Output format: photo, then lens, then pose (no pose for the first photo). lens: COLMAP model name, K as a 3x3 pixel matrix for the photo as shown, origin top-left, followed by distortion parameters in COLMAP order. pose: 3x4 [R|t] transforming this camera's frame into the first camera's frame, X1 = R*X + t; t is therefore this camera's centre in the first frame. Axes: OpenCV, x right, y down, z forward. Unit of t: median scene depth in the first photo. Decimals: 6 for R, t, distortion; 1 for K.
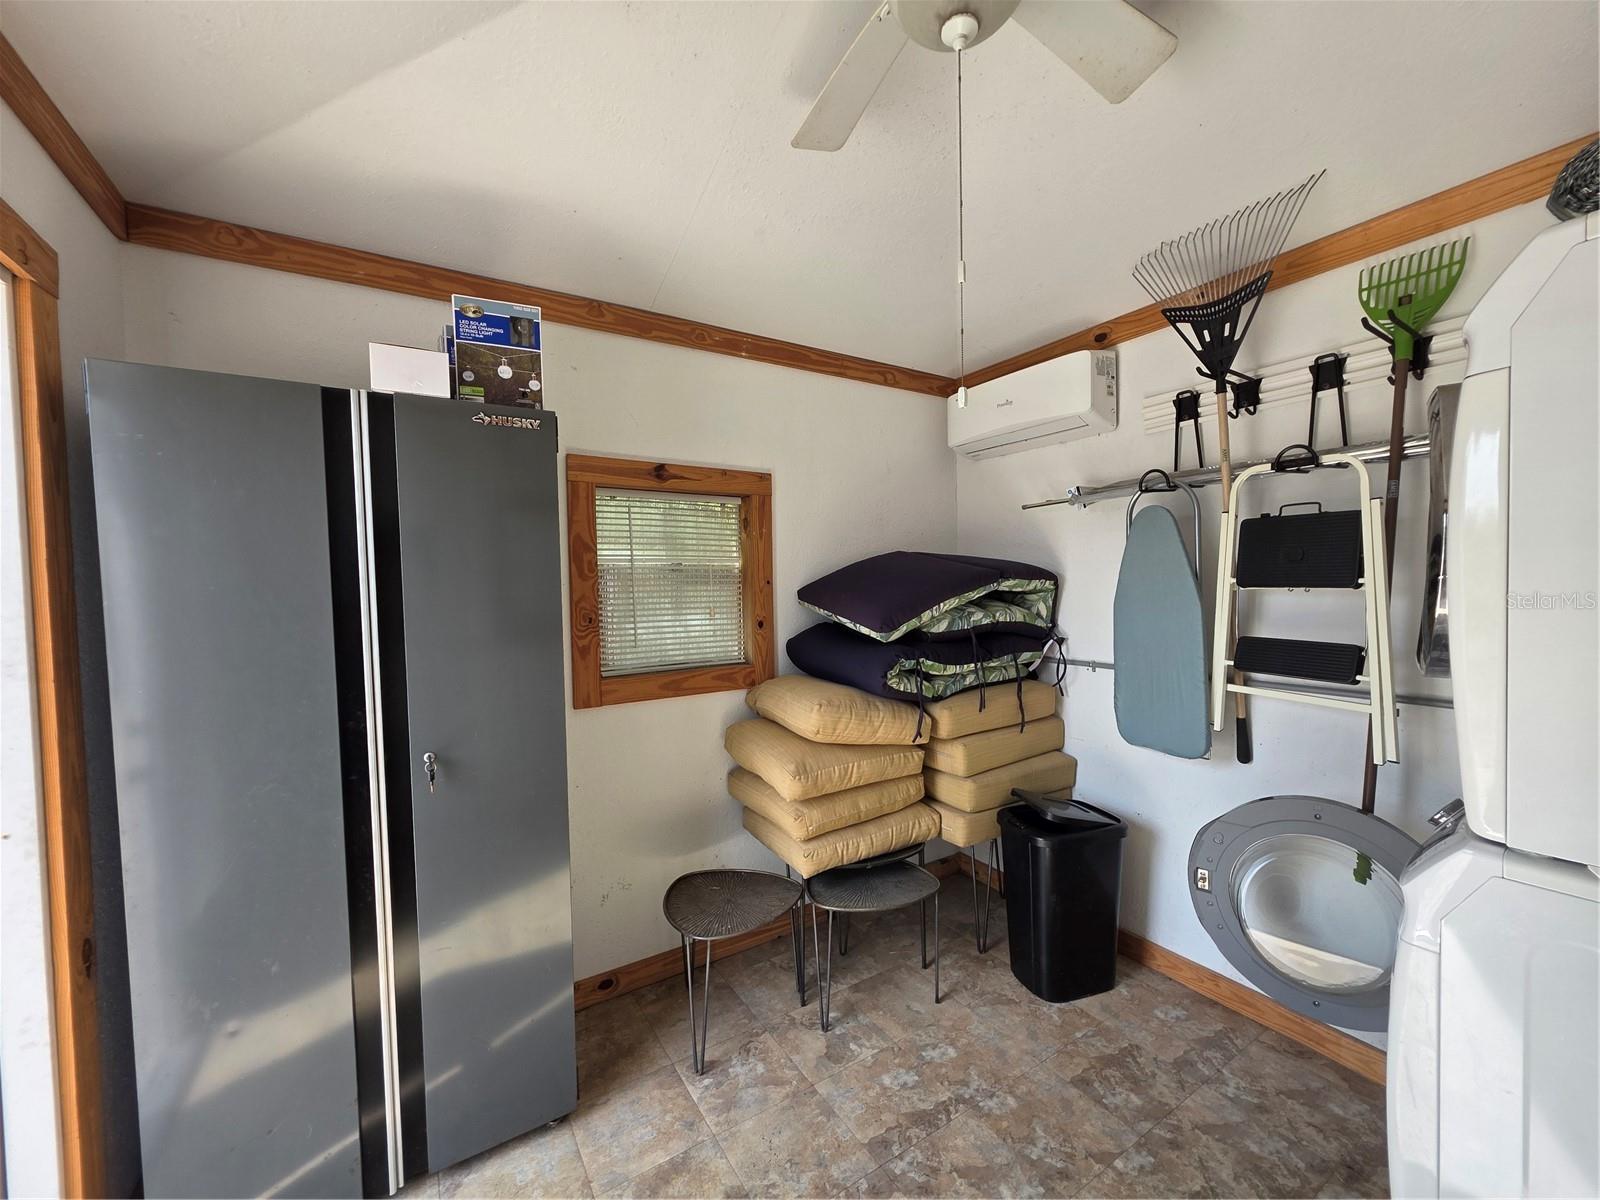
lens RADIAL K [[641.6, 0, 807.0], [0, 641.6, 604.8], [0, 0, 1]] dist [0.004117, -0.000690]
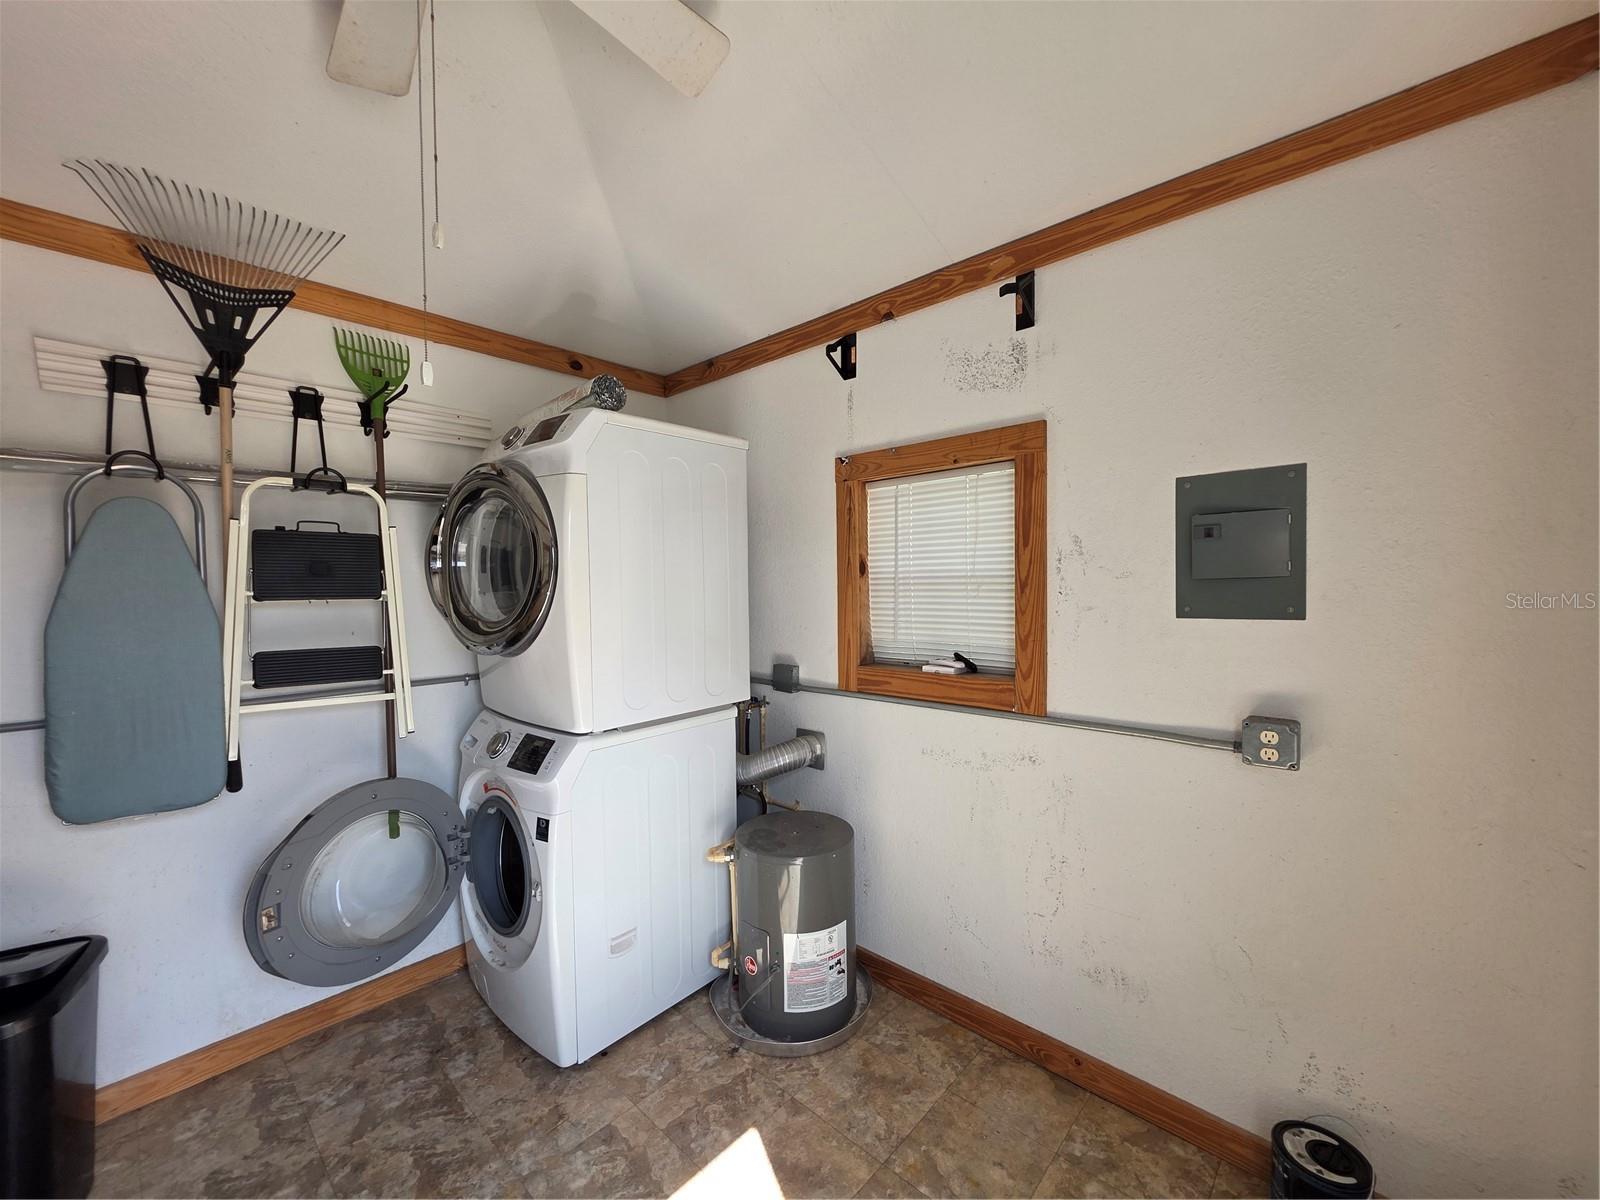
lens RADIAL K [[641.6, 0, 809.6], [0, 641.6, 601.9], [0, 0, 1]] dist [0.004117, -0.000690]
pose [[-0.265859, -0.012079, 0.963936, -0.421641], [0.048781, 0.998472, 0.025966, -0.009165], [-0.962777, 0.053925, -0.264864, 0.428138]]
